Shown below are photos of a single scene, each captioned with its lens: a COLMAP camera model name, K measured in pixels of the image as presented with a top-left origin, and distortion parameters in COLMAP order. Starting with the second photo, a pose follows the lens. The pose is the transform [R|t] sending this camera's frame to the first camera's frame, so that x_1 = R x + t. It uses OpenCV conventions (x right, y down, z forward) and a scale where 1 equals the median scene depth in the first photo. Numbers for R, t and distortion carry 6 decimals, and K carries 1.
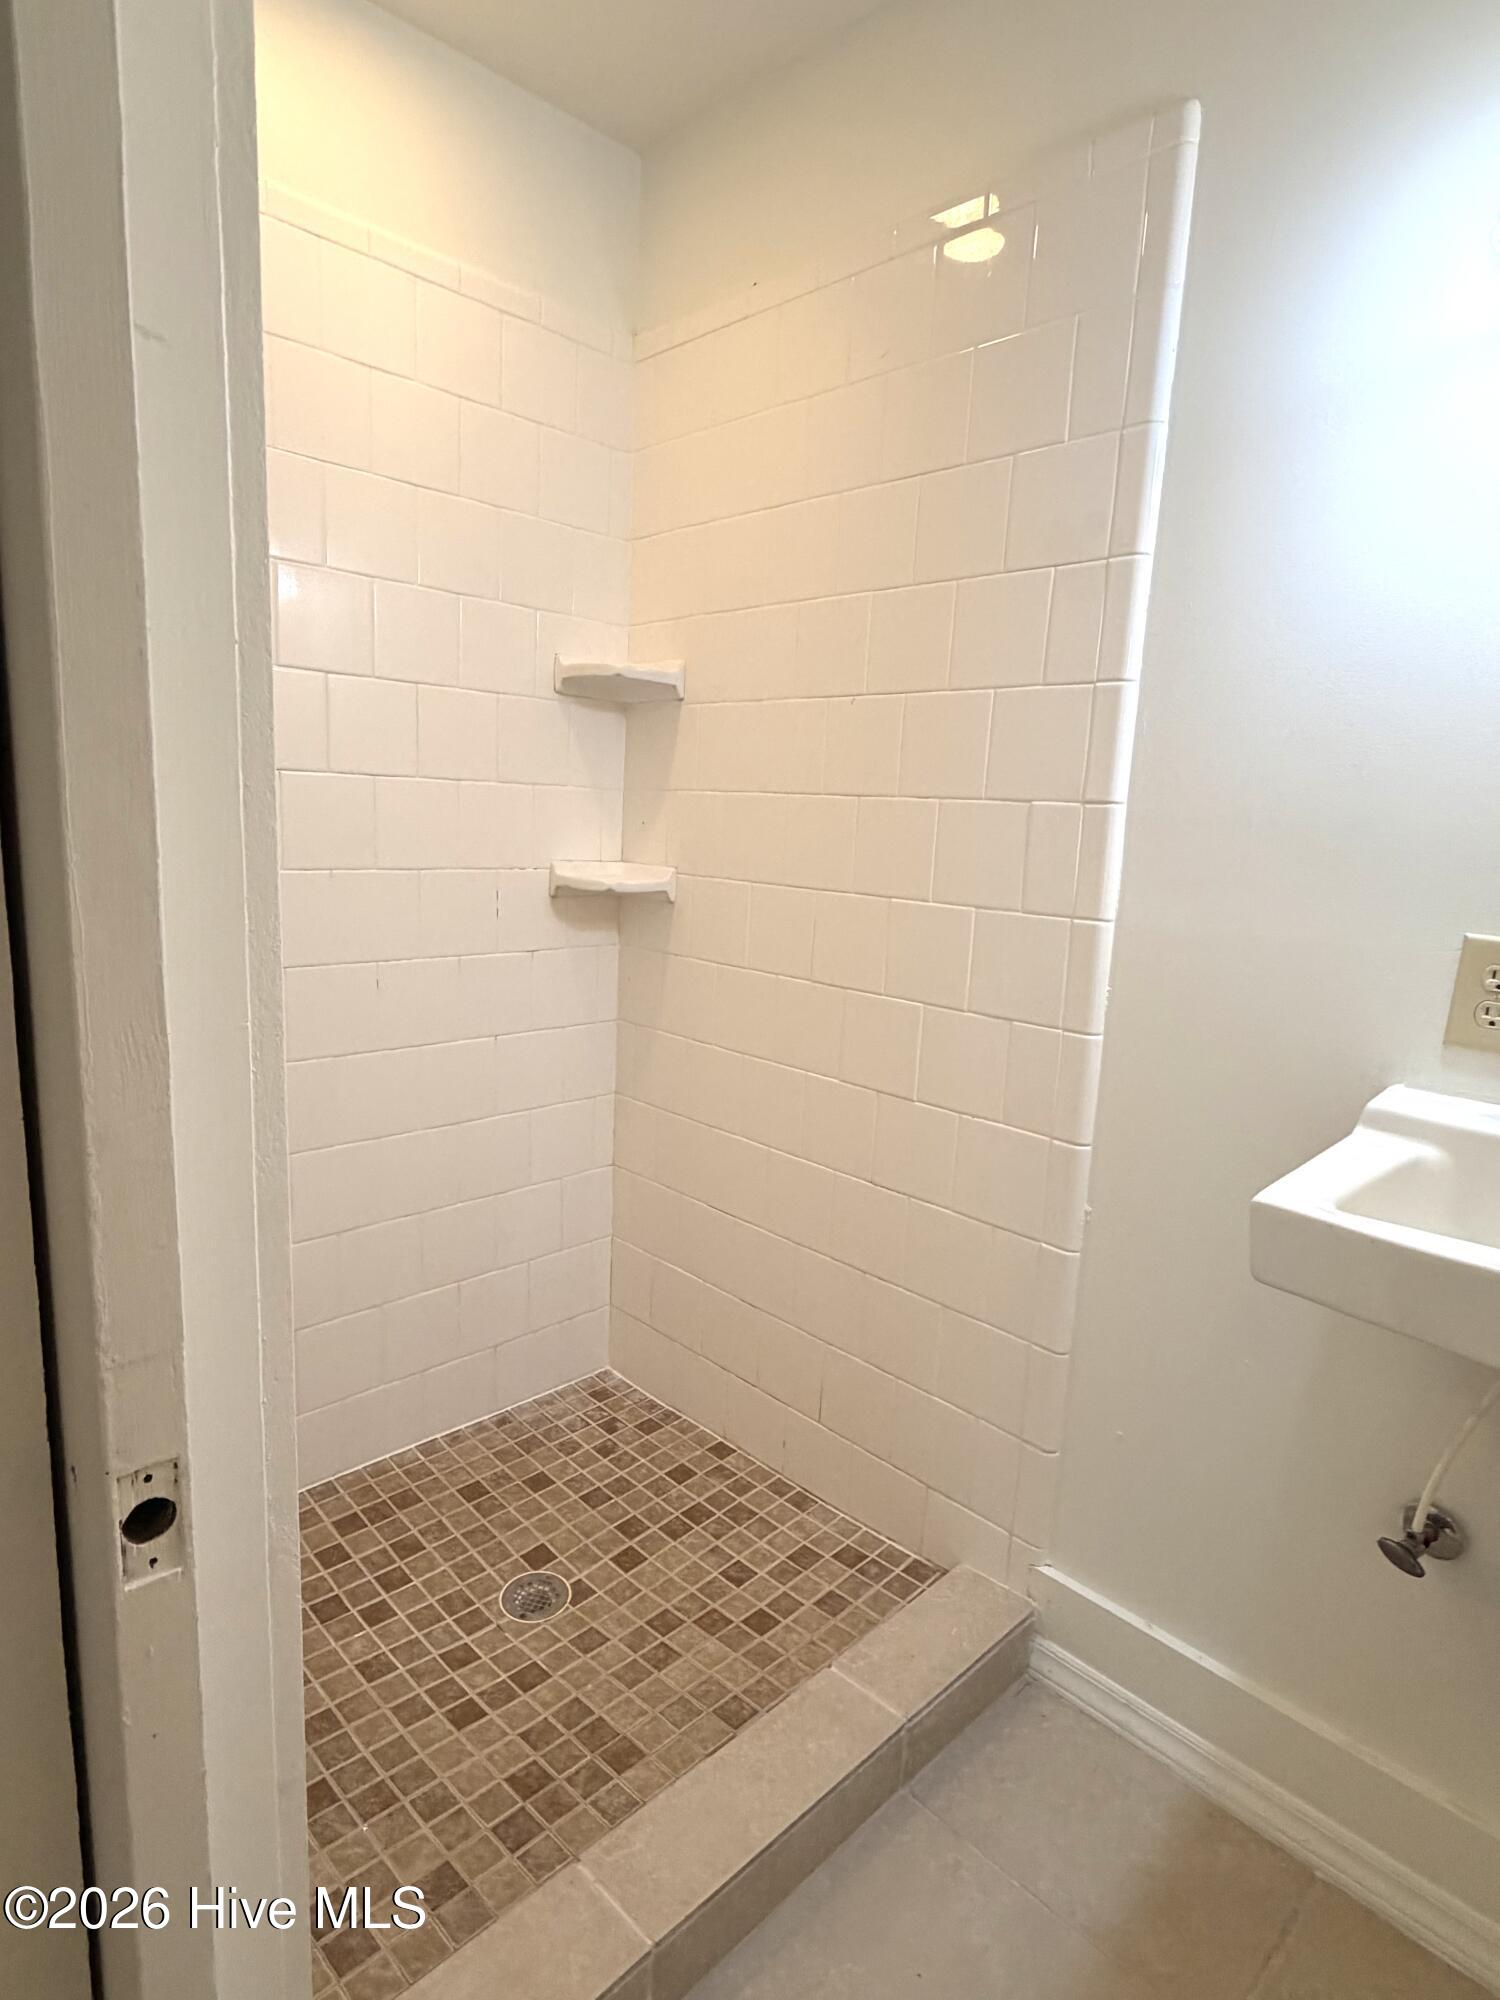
lens RADIAL K [[1067.0, 0, 750.0], [0, 1067.0, 1000.0], [0, 0, 1]] dist [0.002612, 0.001134]
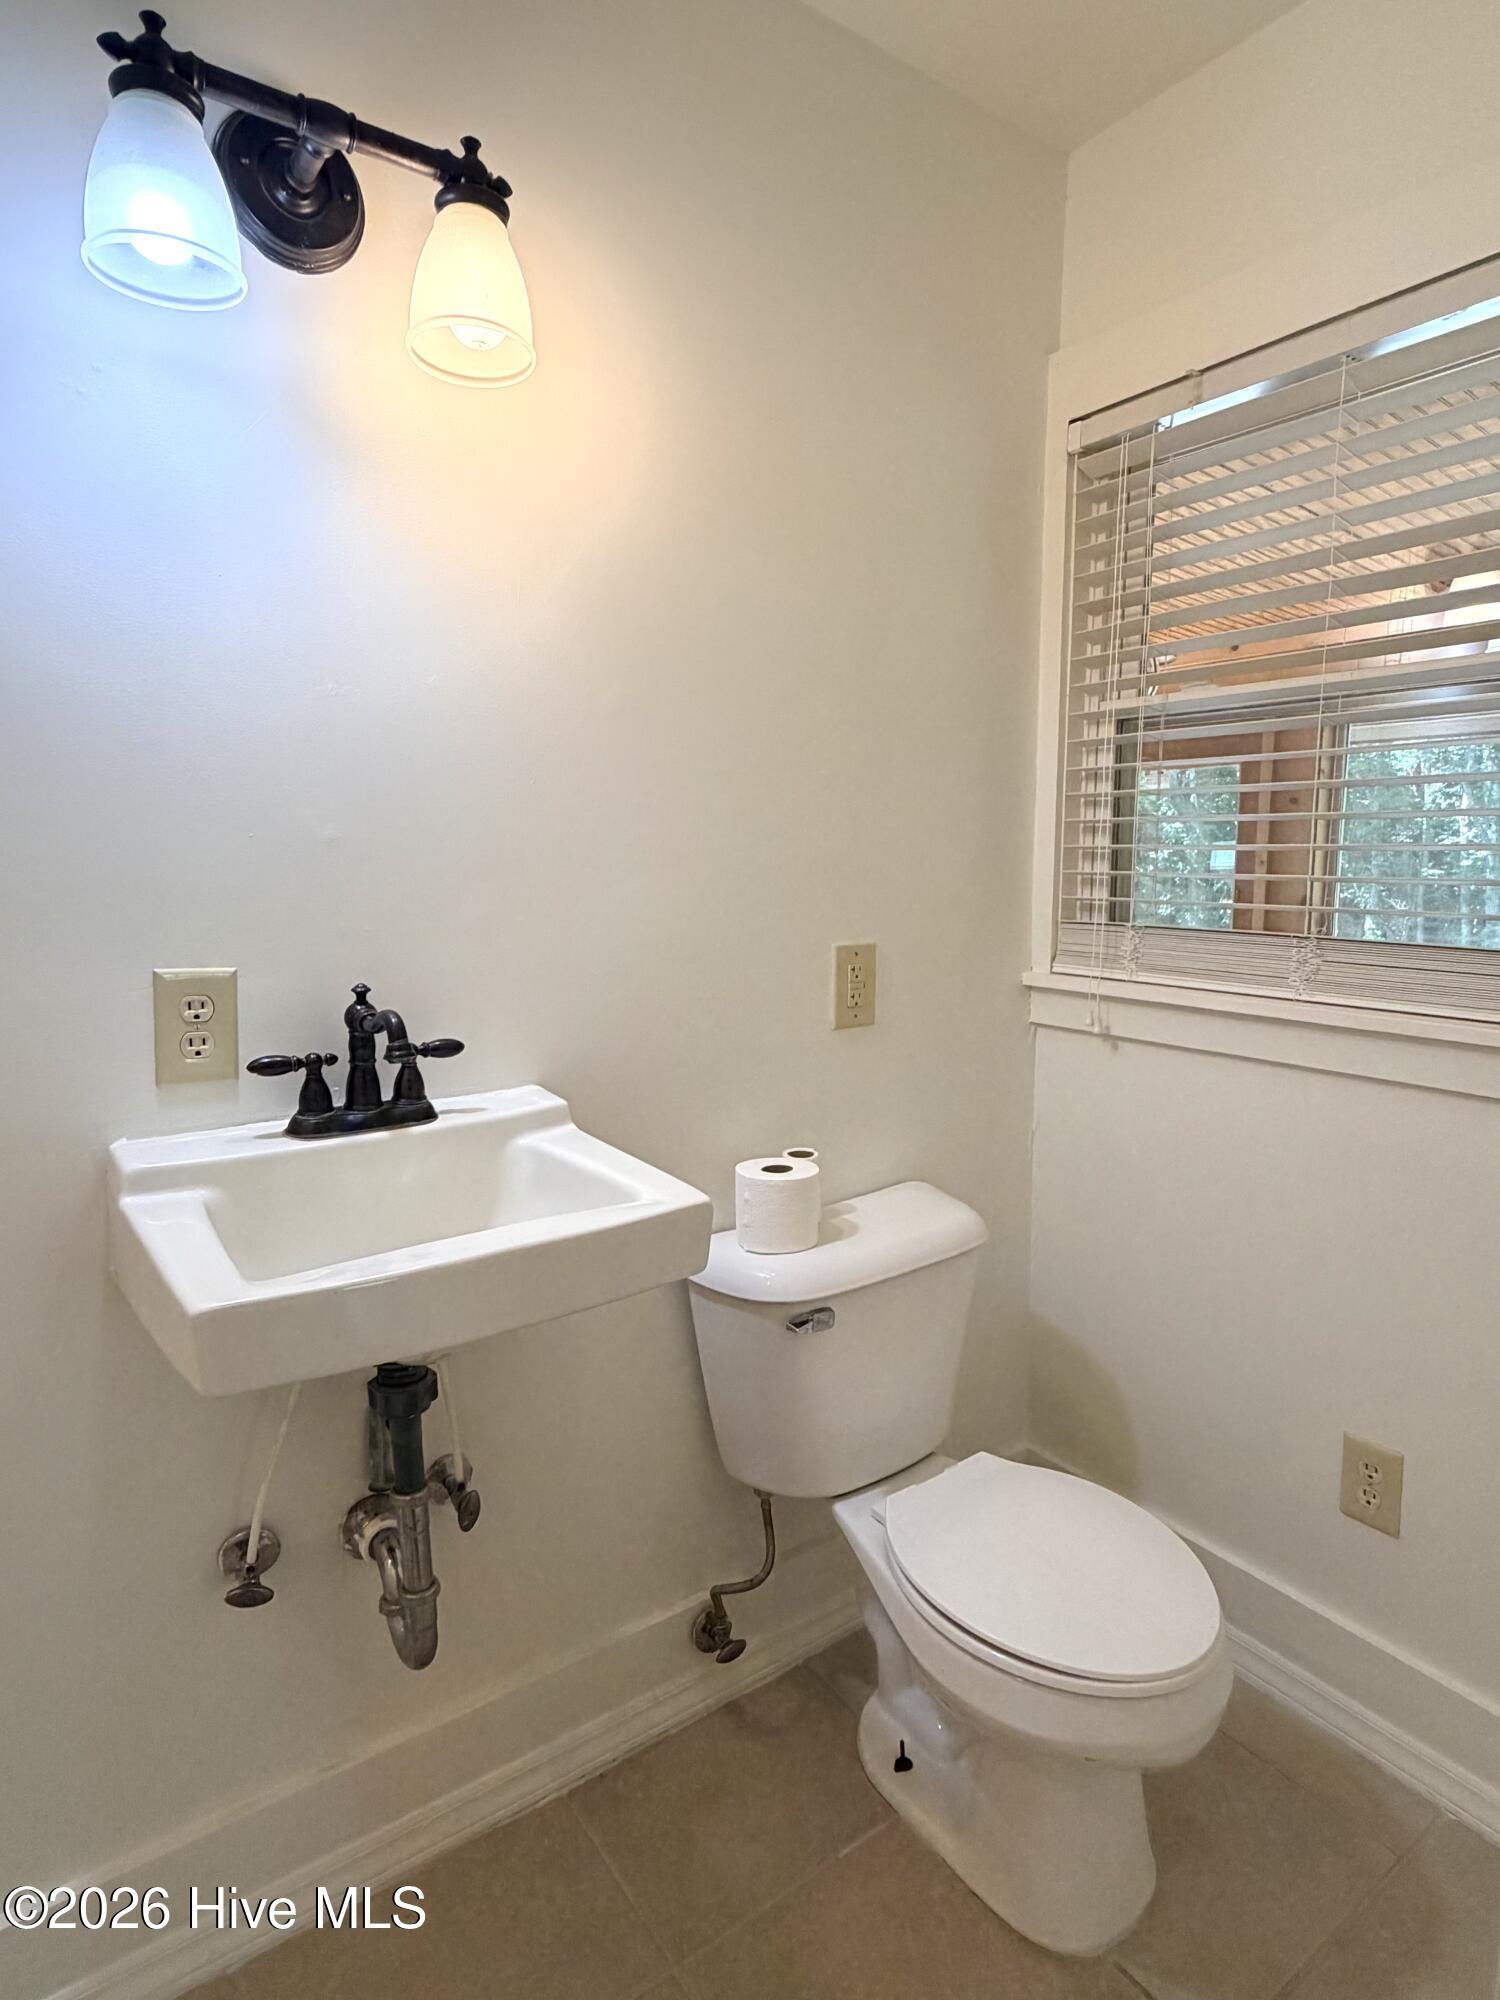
lens RADIAL K [[1067.0, 0, 750.0], [0, 1067.0, 1000.0], [0, 0, 1]] dist [0.002612, 0.001134]
pose [[0.141181, -0.178612, 0.973738, -0.201627], [0.180391, 0.971764, 0.152095, -0.086227], [-0.973410, 0.154181, 0.169415, 0.318128]]
